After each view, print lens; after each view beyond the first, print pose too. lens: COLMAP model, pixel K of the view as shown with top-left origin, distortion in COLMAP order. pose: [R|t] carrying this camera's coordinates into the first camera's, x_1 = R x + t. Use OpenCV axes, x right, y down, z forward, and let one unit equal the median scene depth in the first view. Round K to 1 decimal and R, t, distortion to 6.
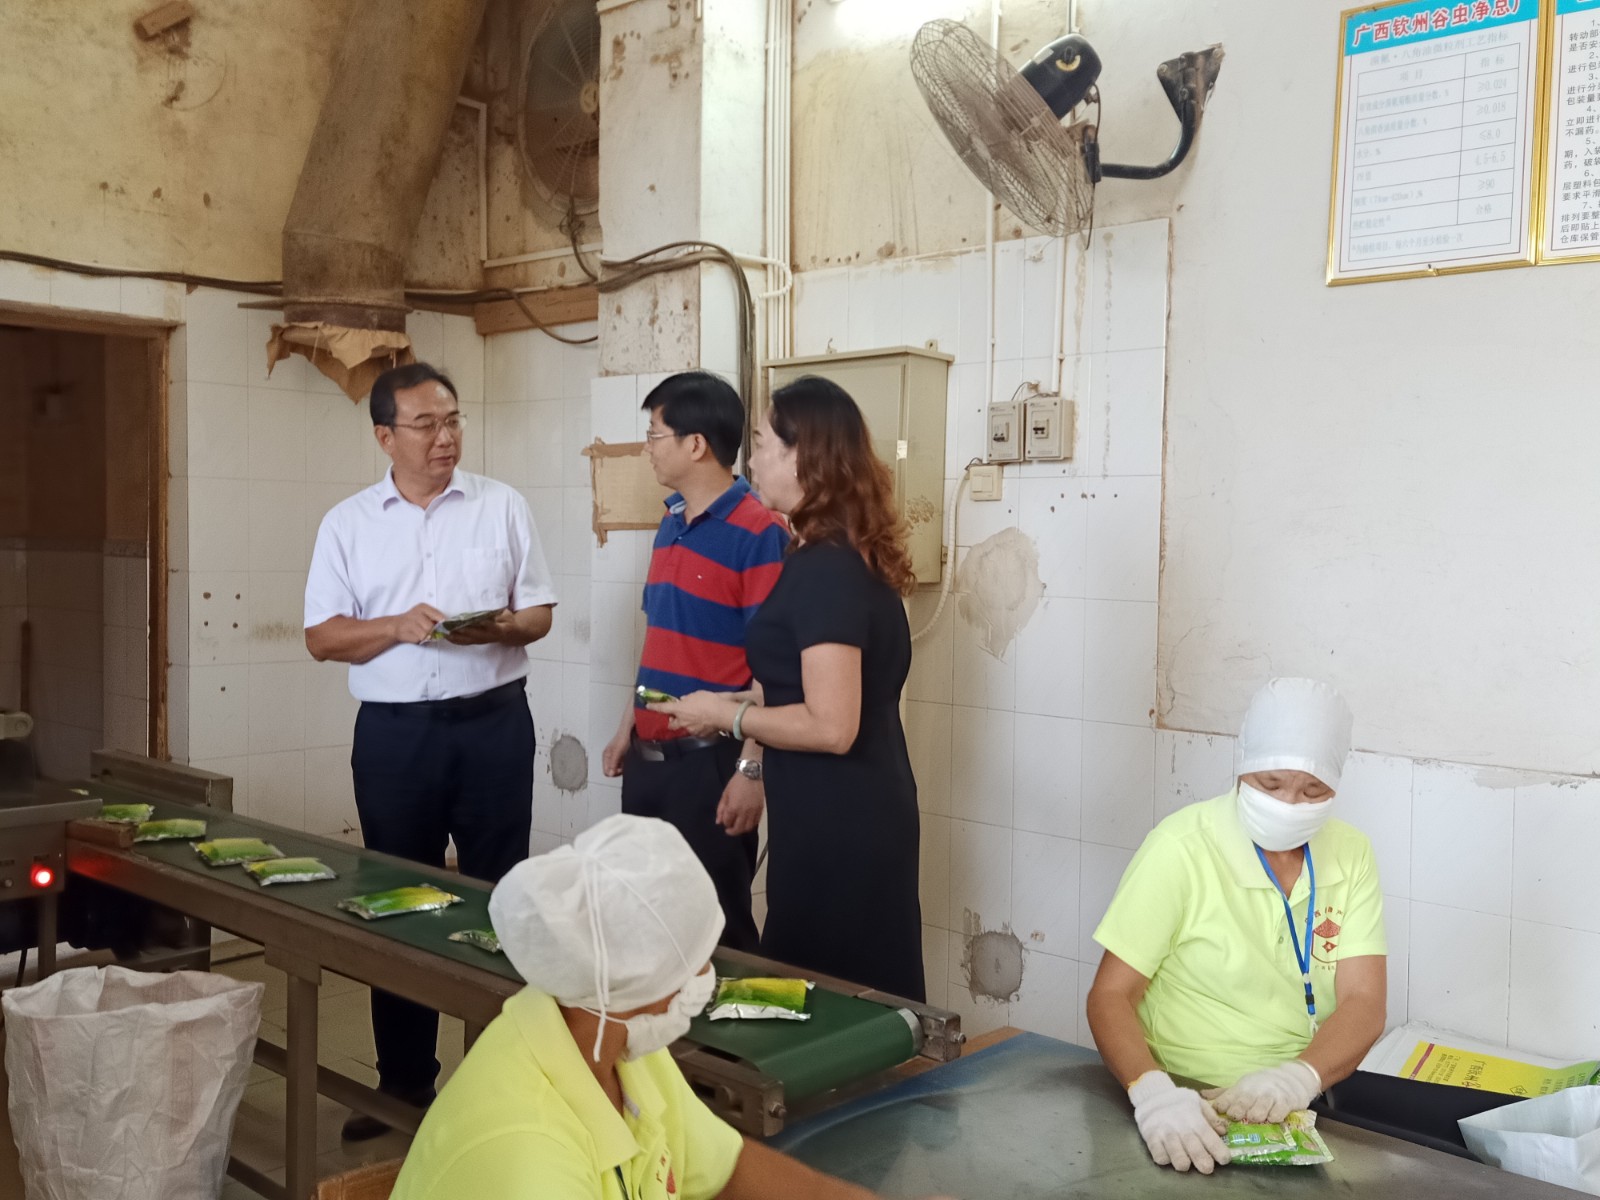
lens RADIAL K [[1602.7, 0, 800.0], [0, 1602.7, 600.0], [0, 0, 1]] dist [0.149926, -0.243580]
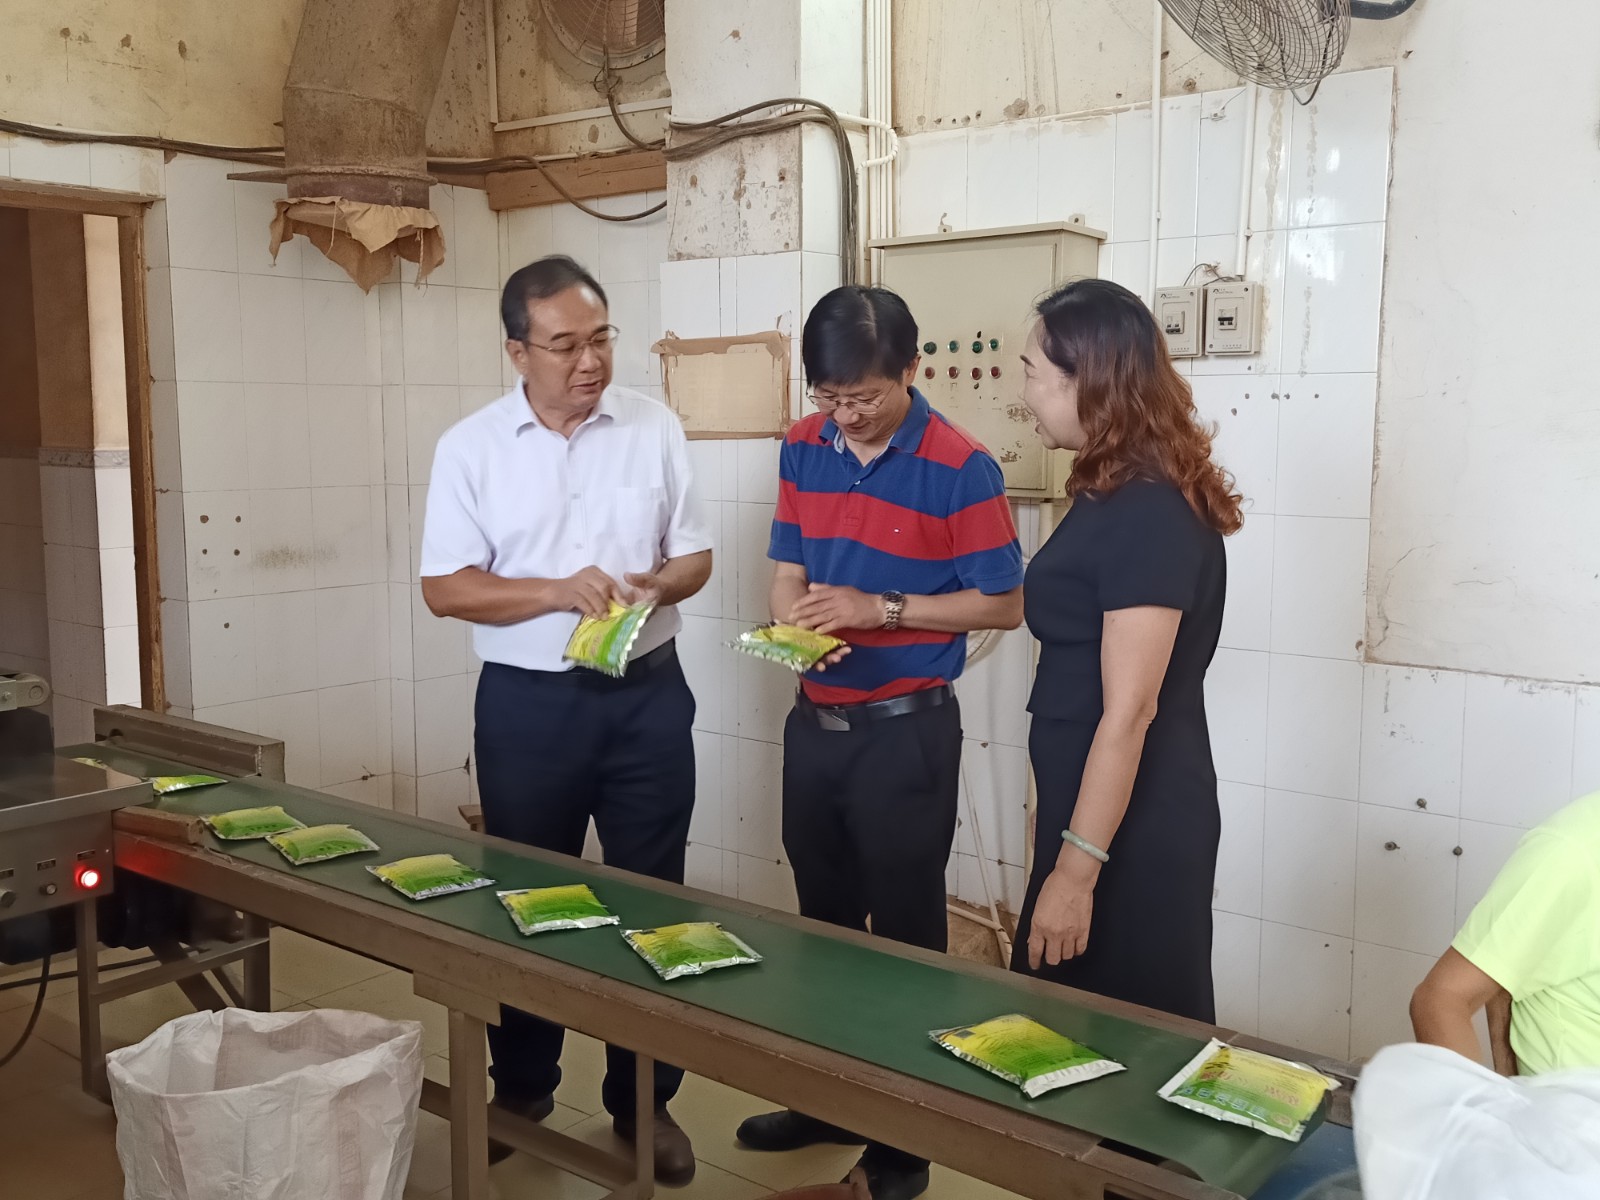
lens RADIAL K [[1602.7, 0, 800.0], [0, 1602.7, 600.0], [0, 0, 1]] dist [0.149926, -0.243580]
pose [[0.996756, -0.023061, 0.077113, -0.131813], [0.017071, 0.996850, 0.077451, -0.024174], [-0.078657, -0.075883, 0.994010, 0.126485]]
